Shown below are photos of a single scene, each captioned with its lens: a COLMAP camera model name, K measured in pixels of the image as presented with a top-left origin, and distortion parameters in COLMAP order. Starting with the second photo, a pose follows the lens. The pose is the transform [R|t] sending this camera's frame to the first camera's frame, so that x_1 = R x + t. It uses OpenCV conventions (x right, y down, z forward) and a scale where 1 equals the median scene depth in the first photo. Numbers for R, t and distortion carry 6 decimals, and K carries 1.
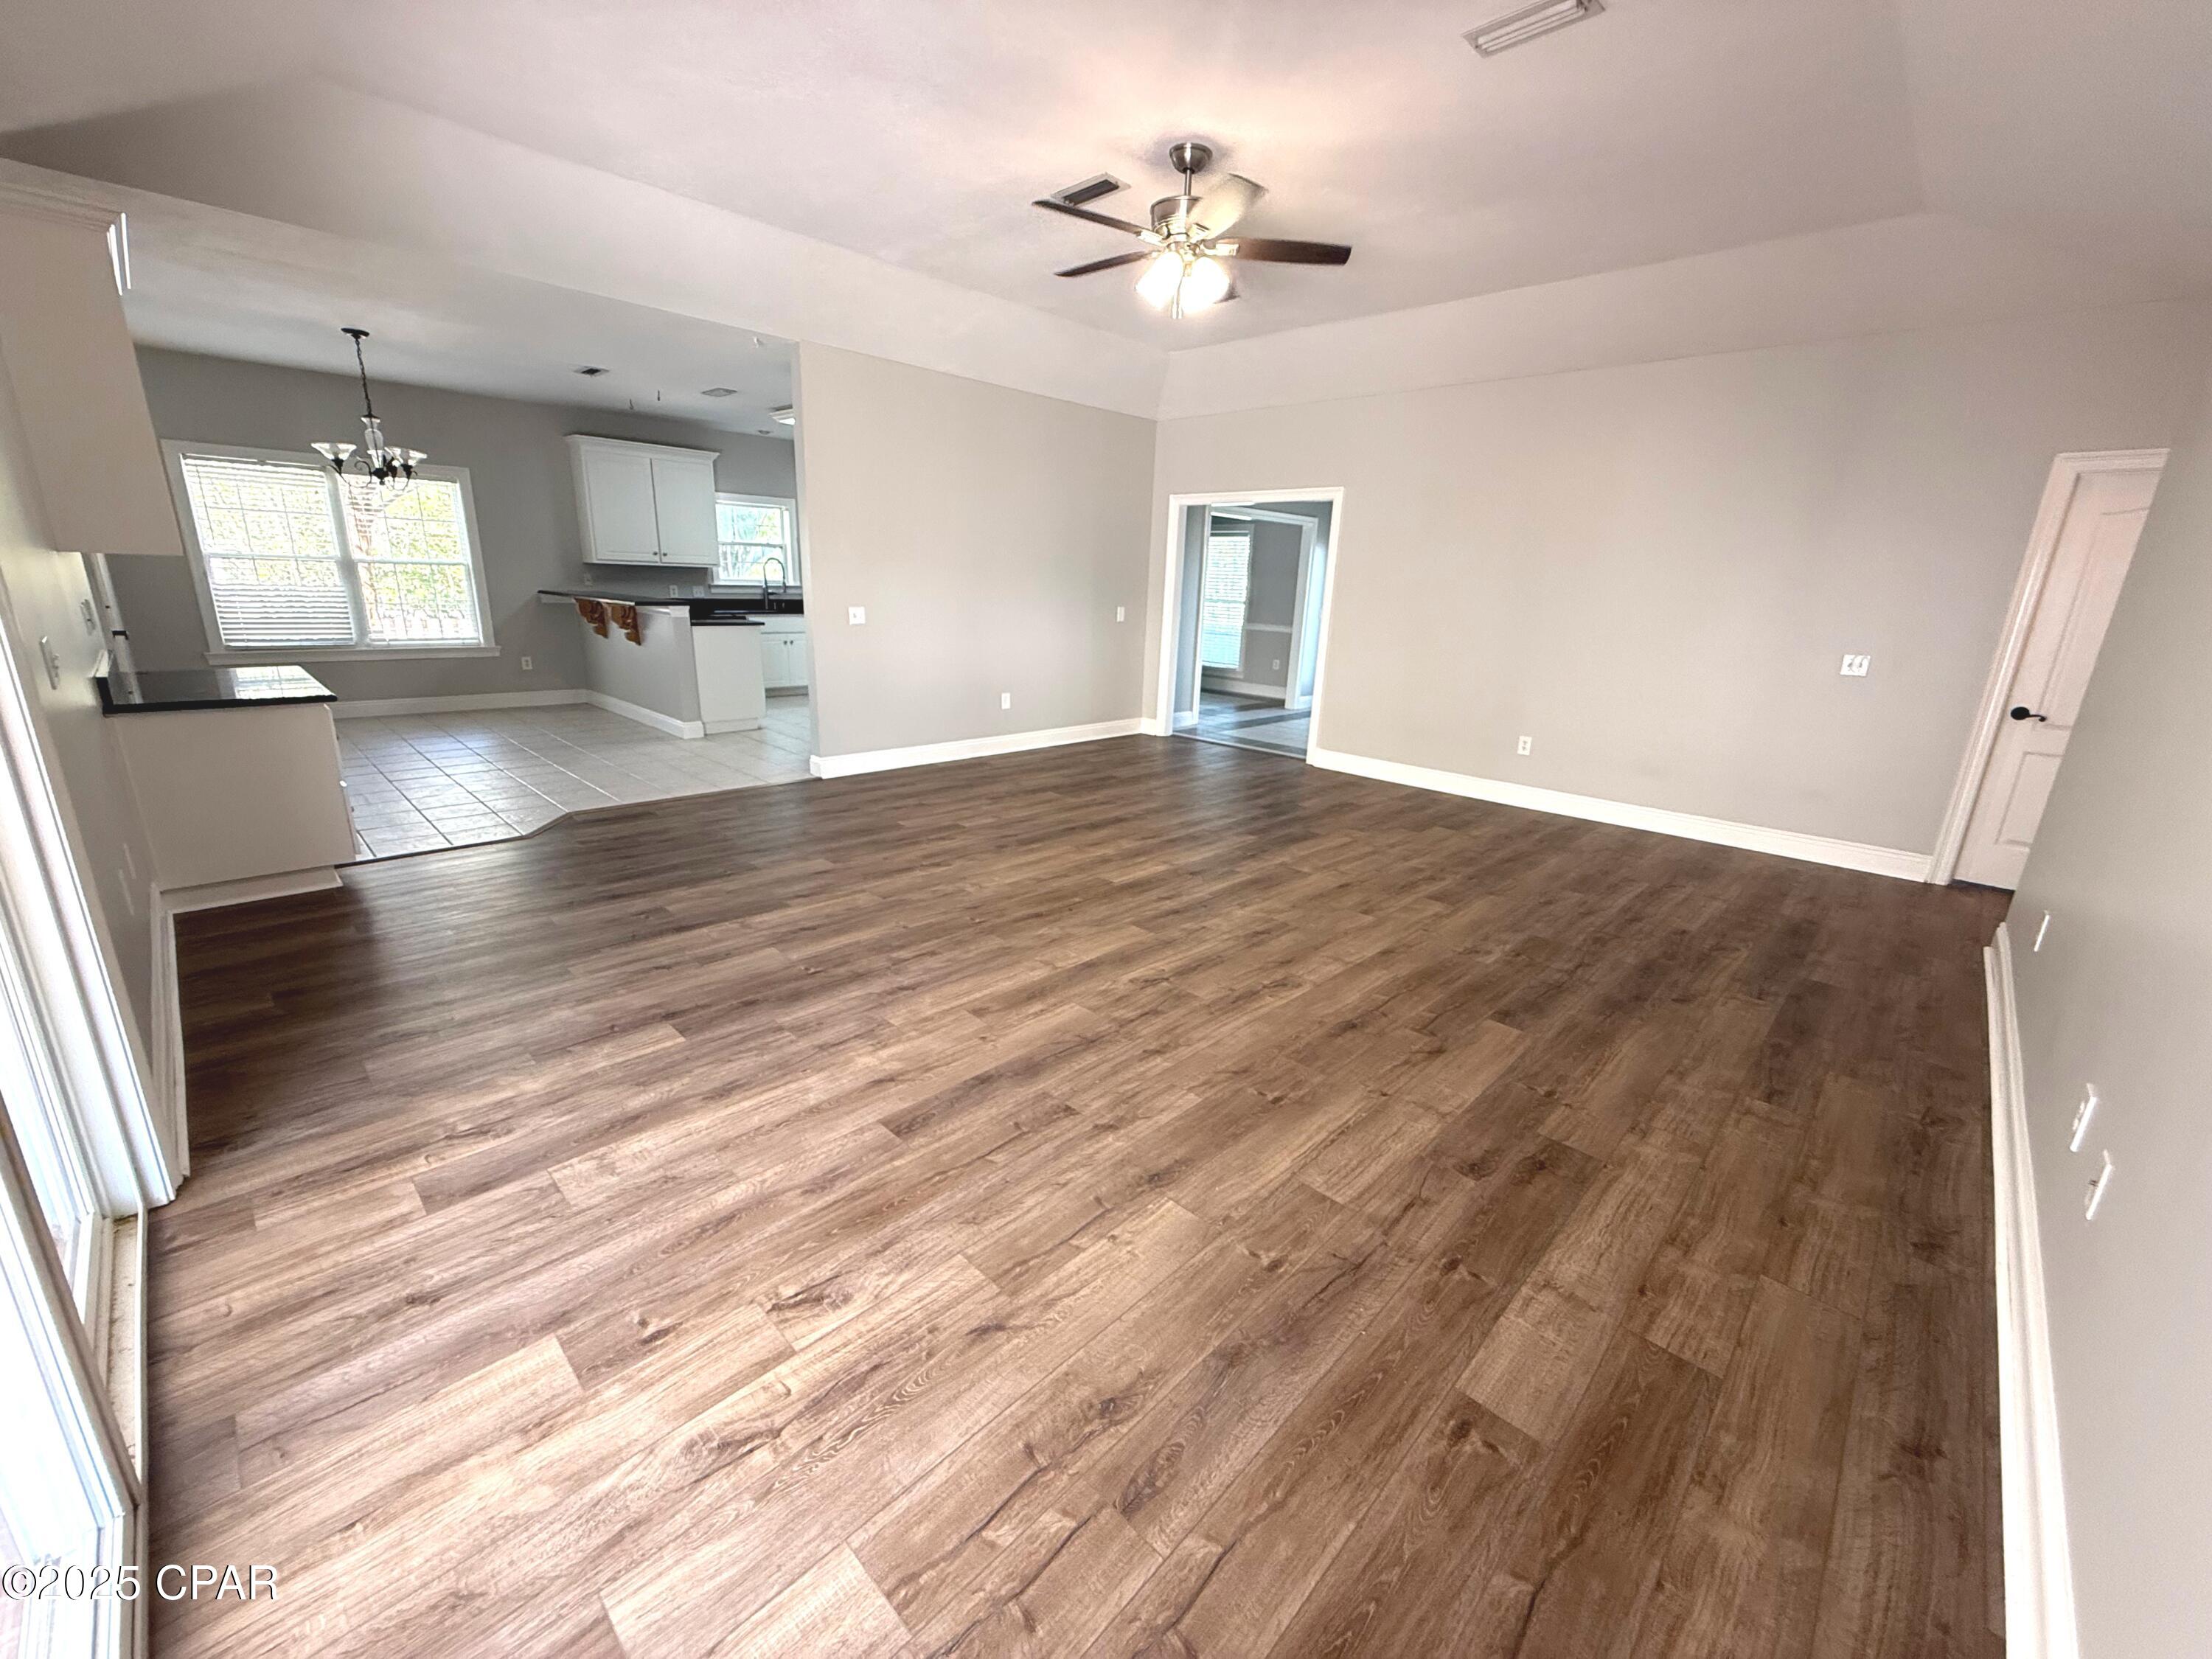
lens RADIAL K [[878.5, 0, 1102.6], [0, 878.5, 831.4], [0, 0, 1]] dist [0.000002, 0.000120]
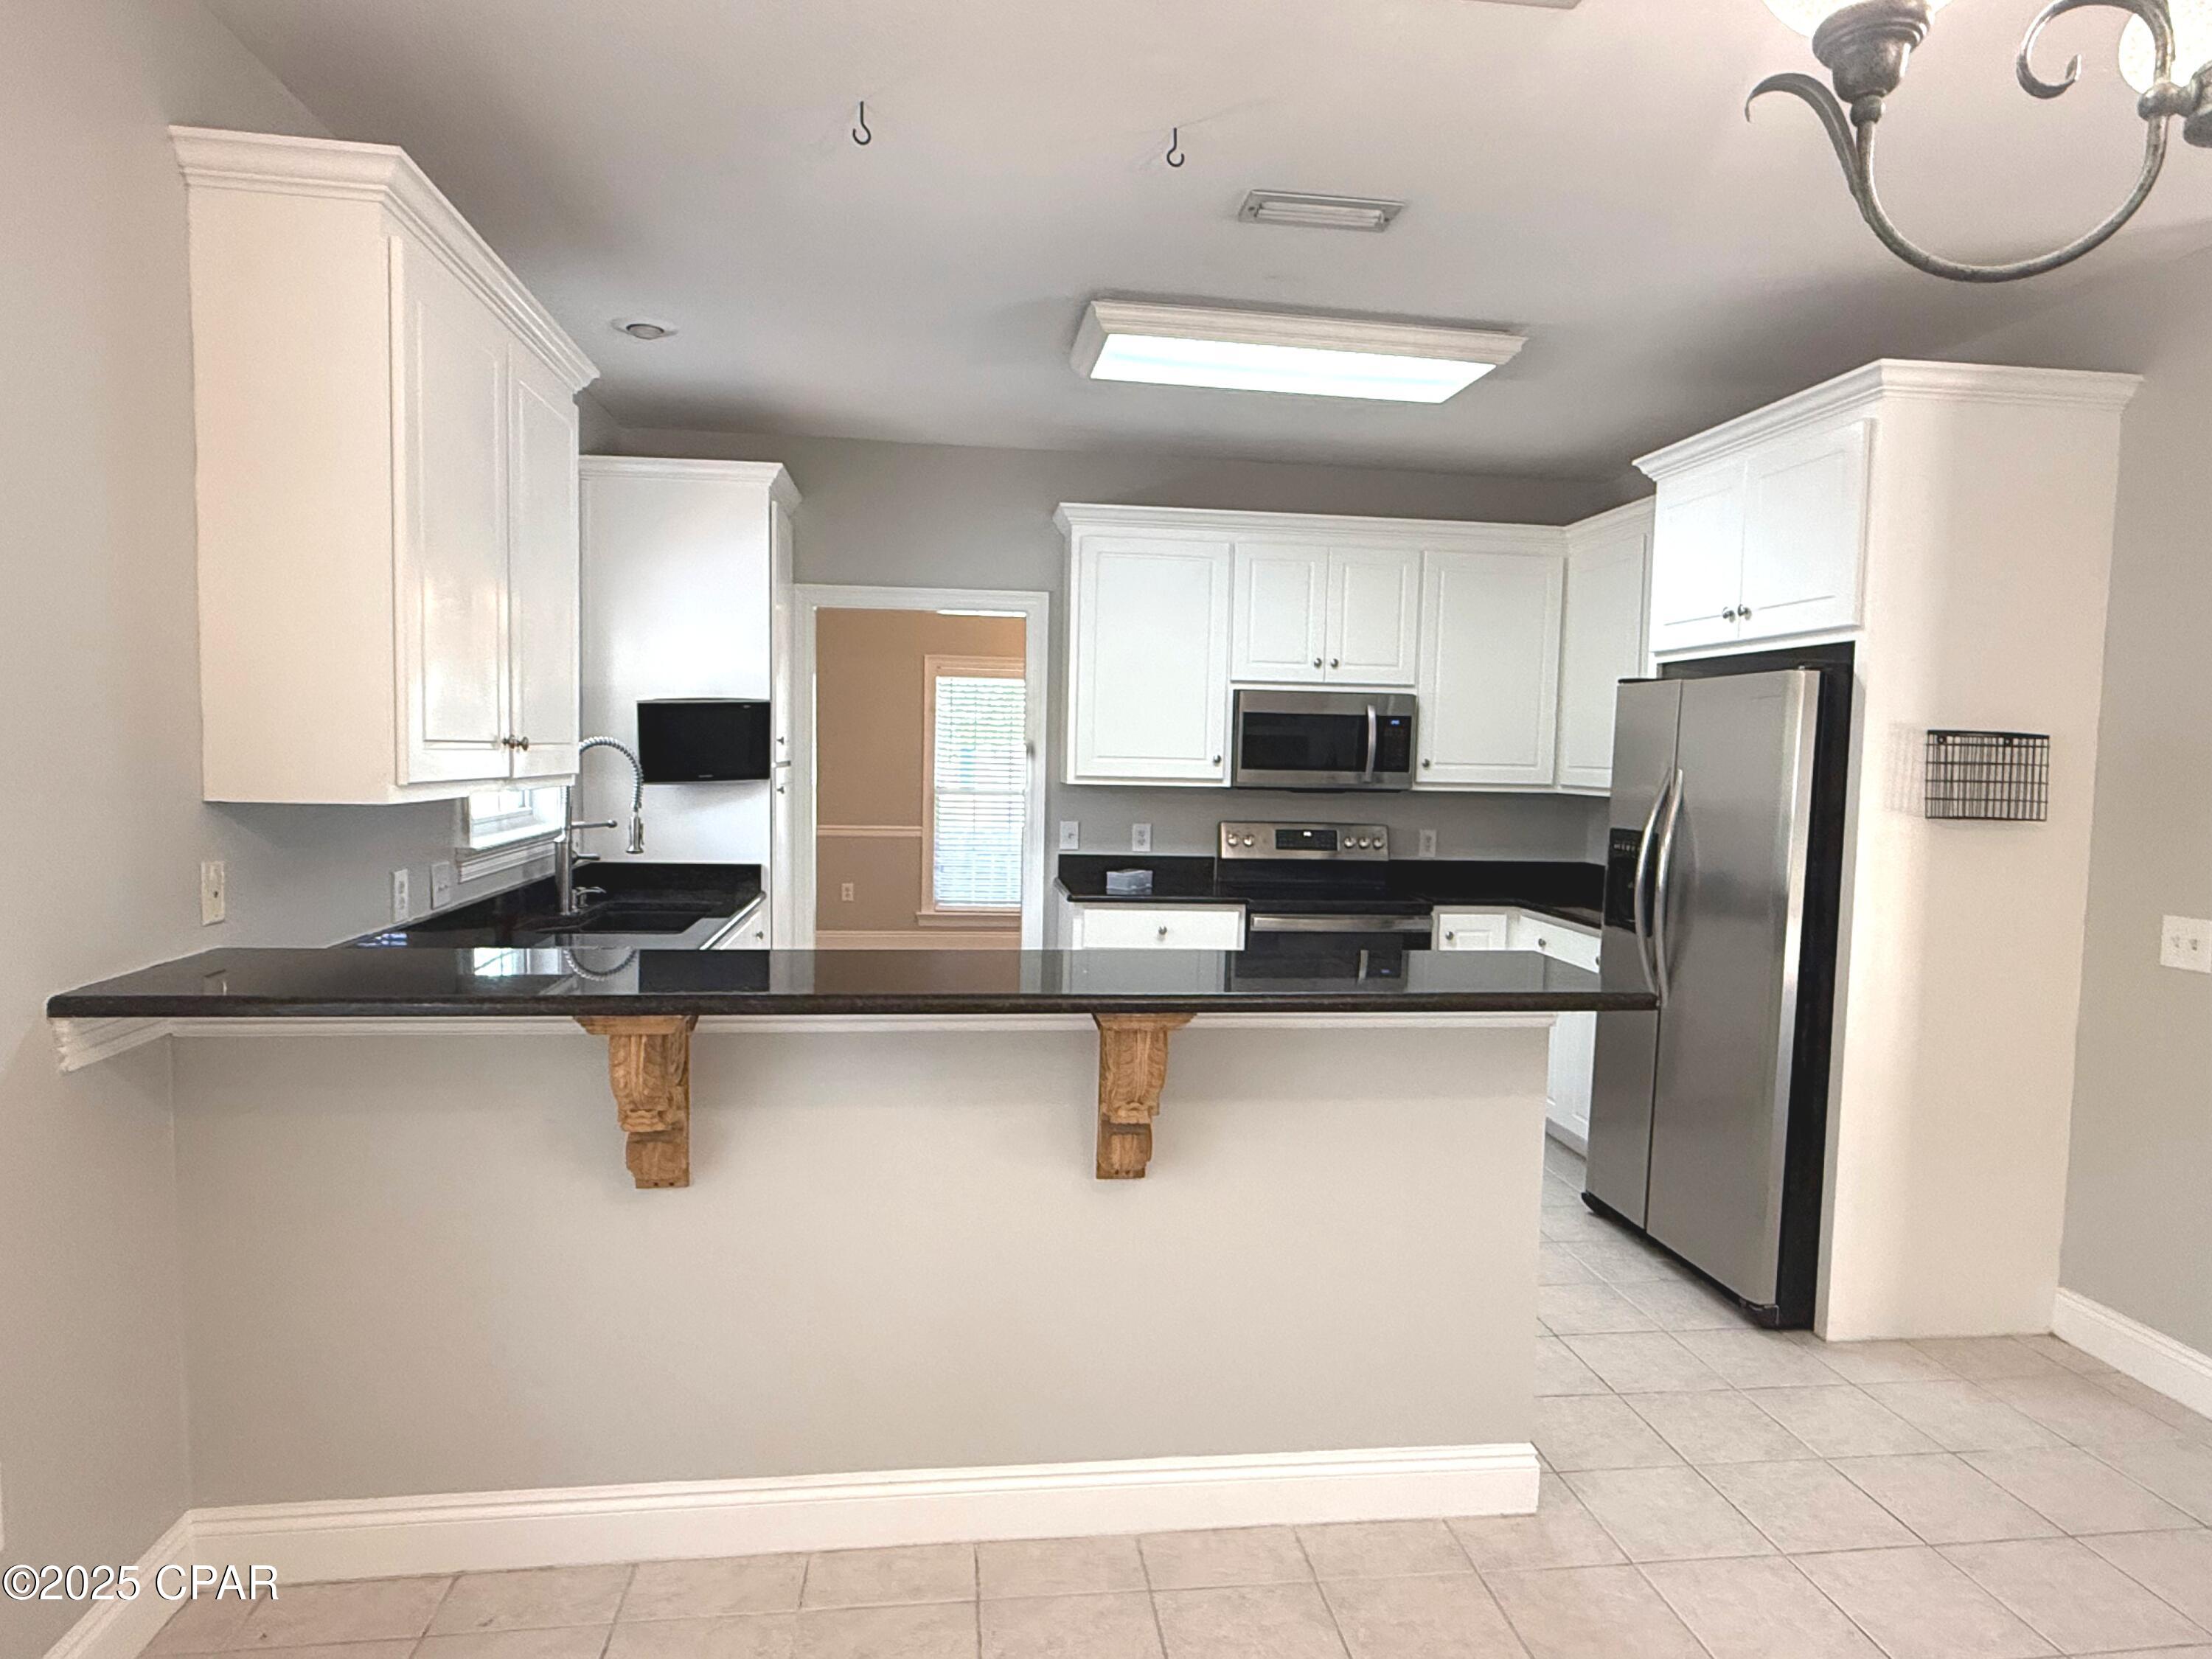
lens RADIAL K [[1285.9, 0, 1107.7], [0, 1285.9, 838.1], [0, 0, 1]] dist [-0.001336, -0.000328]
pose [[0.624834, -0.071945, 0.777436, -0.712260], [0.212292, 0.973885, -0.080497, -0.248907], [-0.751342, 0.215341, 0.623790, 0.731202]]
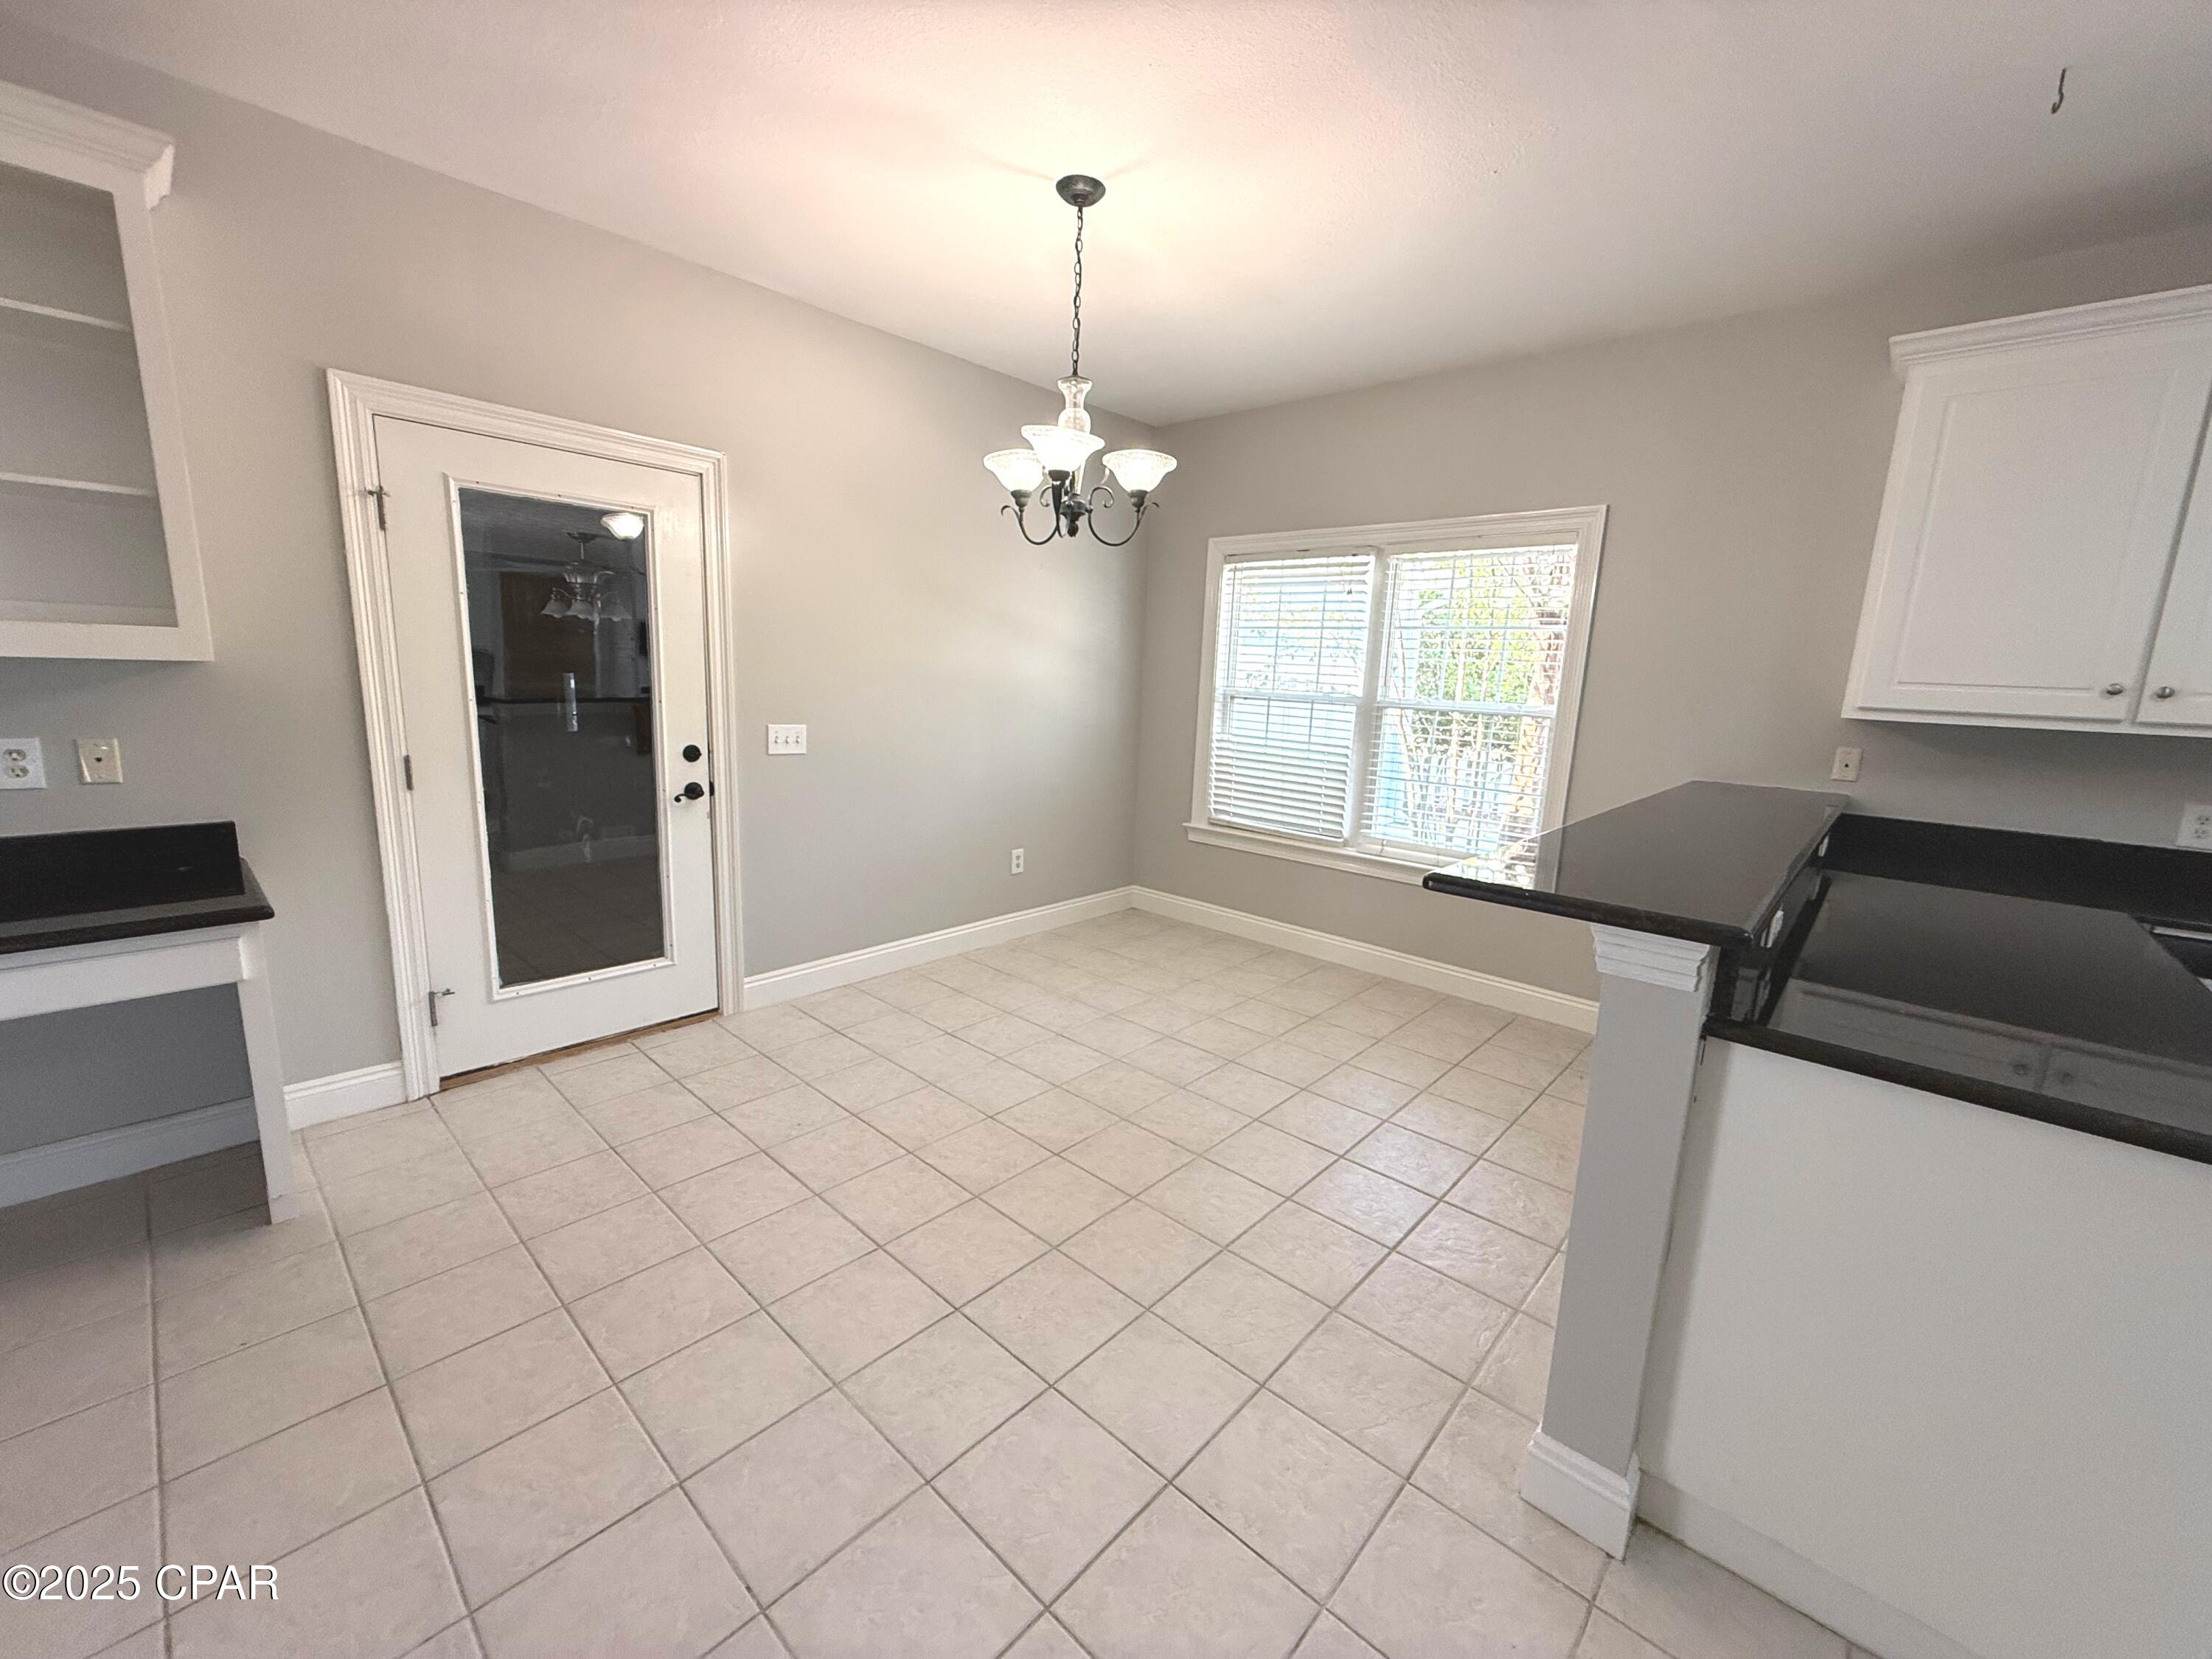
lens RADIAL K [[878.5, 0, 1102.6], [0, 878.5, 831.4], [0, 0, 1]] dist [0.000002, 0.000120]
pose [[0.024597, 0.147972, -0.988686, -0.254357], [-0.311834, 0.940776, 0.133043, -0.226763], [0.949818, 0.305033, 0.069282, 0.740116]]
